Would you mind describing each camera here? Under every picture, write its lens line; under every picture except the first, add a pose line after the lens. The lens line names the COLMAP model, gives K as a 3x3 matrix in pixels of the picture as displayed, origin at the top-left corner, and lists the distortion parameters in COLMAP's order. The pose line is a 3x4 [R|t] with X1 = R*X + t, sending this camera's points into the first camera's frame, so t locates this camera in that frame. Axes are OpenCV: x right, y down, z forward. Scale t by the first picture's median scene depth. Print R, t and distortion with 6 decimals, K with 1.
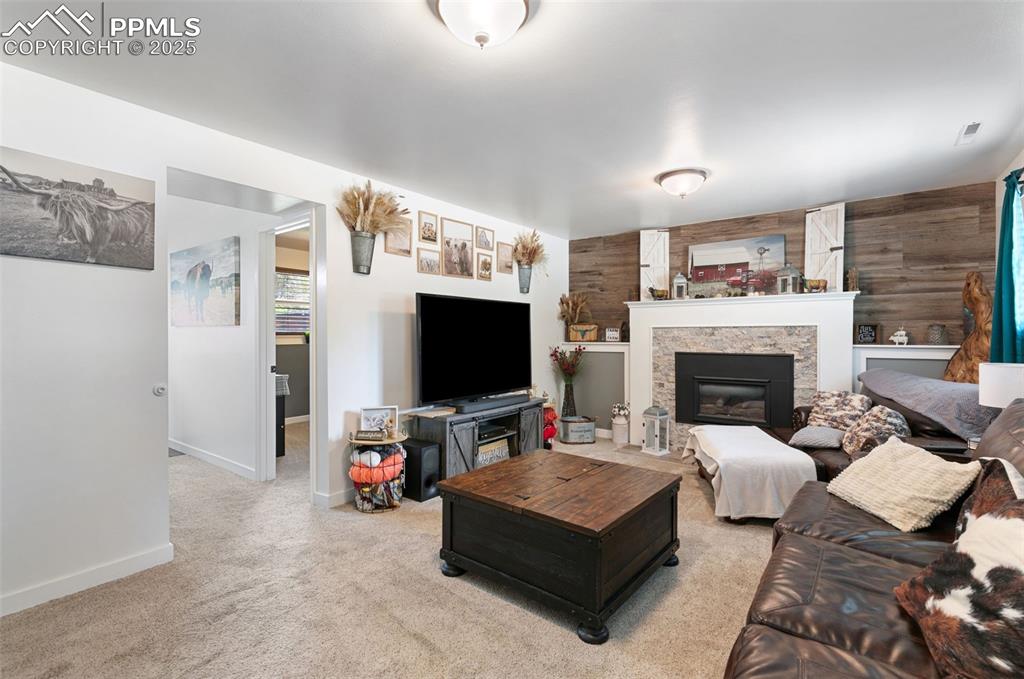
lens RADIAL K [[471.7, 0, 517.2], [0, 471.7, 336.8], [0, 0, 1]] dist [0.009755, -0.001299]
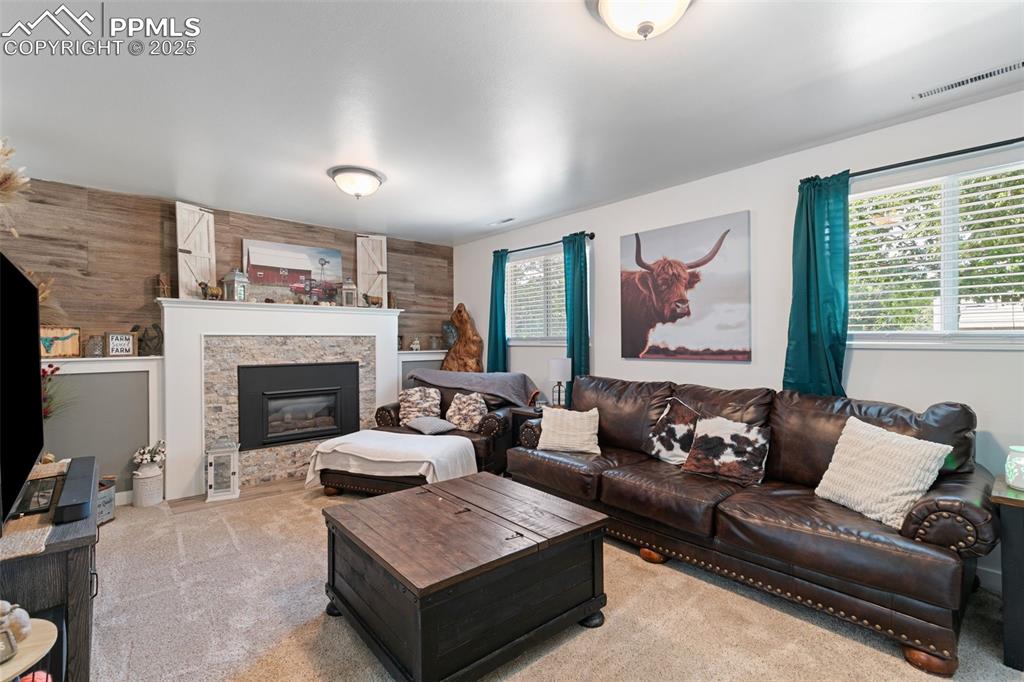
lens RADIAL K [[455.8, 0, 518.2], [0, 455.8, 344.6], [0, 0, 1]] dist [0.008466, -0.003343]
pose [[0.189426, -0.006234, 0.981875, -0.366953], [0.009911, 0.999941, 0.004437, -0.002967], [-0.981845, 0.008891, 0.189477, 0.391966]]
